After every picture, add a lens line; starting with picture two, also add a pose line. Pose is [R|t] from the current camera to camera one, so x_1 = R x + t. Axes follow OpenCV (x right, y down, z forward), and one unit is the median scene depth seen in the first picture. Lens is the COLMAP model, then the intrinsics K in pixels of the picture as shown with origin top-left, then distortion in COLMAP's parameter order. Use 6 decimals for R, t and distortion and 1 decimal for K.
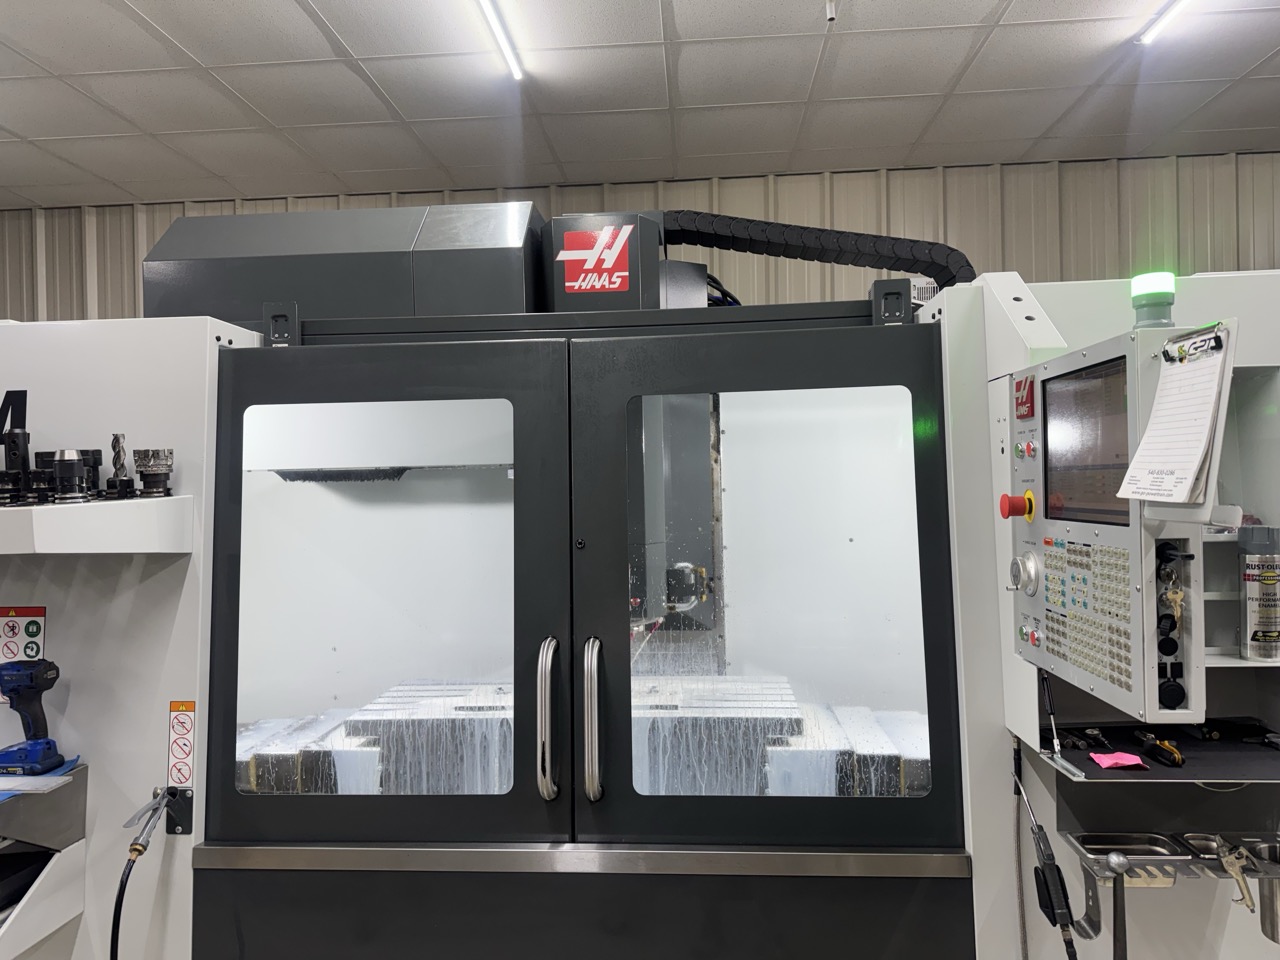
lens RADIAL K [[905.7, 0, 634.5], [0, 905.7, 483.3], [0, 0, 1]] dist [0.007582, -0.000530]
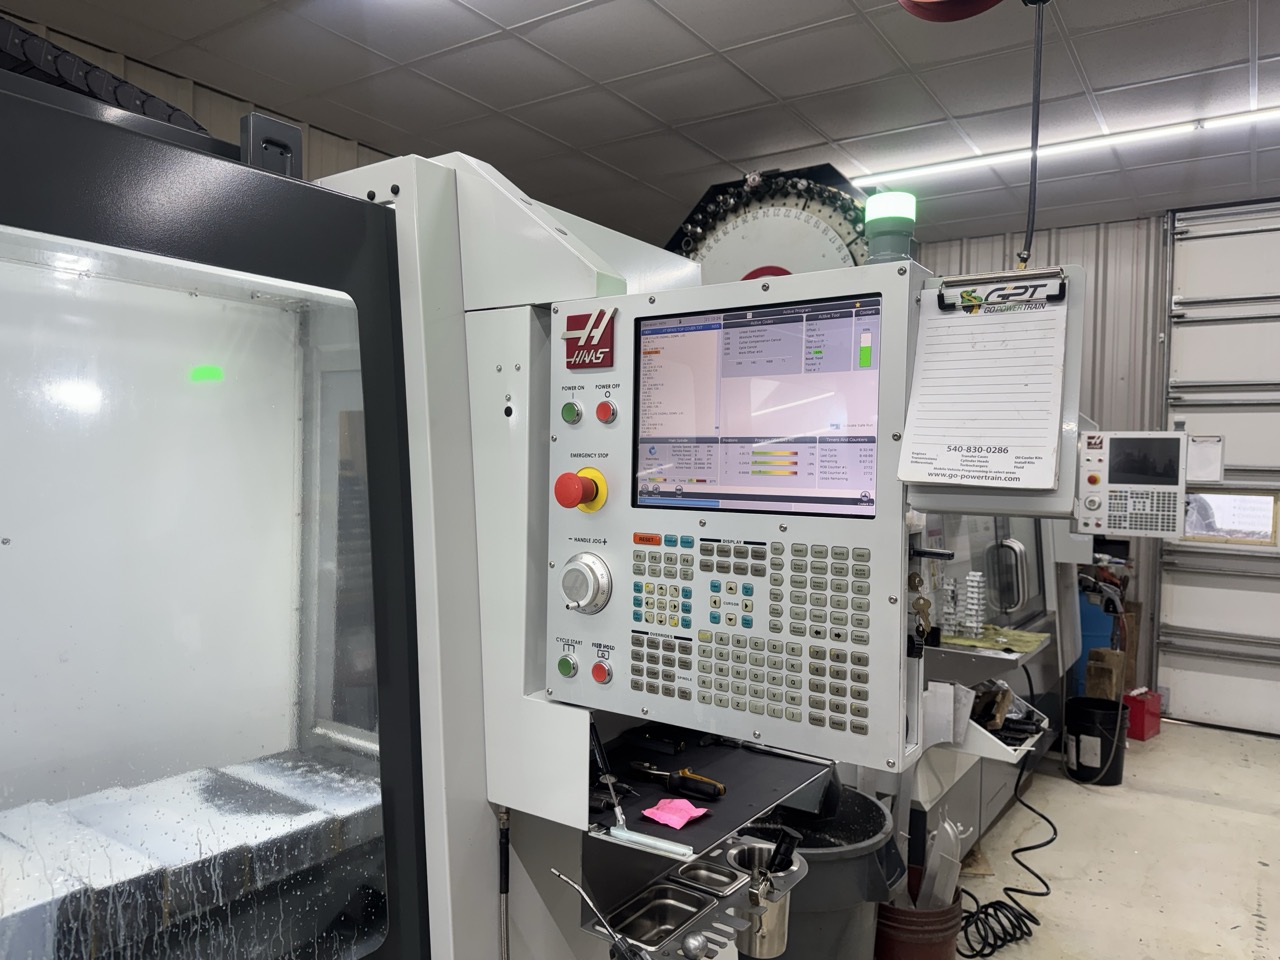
lens RADIAL K [[905.7, 0, 634.5], [0, 905.7, 483.3], [0, 0, 1]] dist [0.007582, -0.000530]
pose [[0.502511, 0.015708, 0.864428, -0.153027], [-0.034053, 0.999419, 0.001635, 0.016990], [-0.863900, -0.030258, 0.502754, 0.568590]]
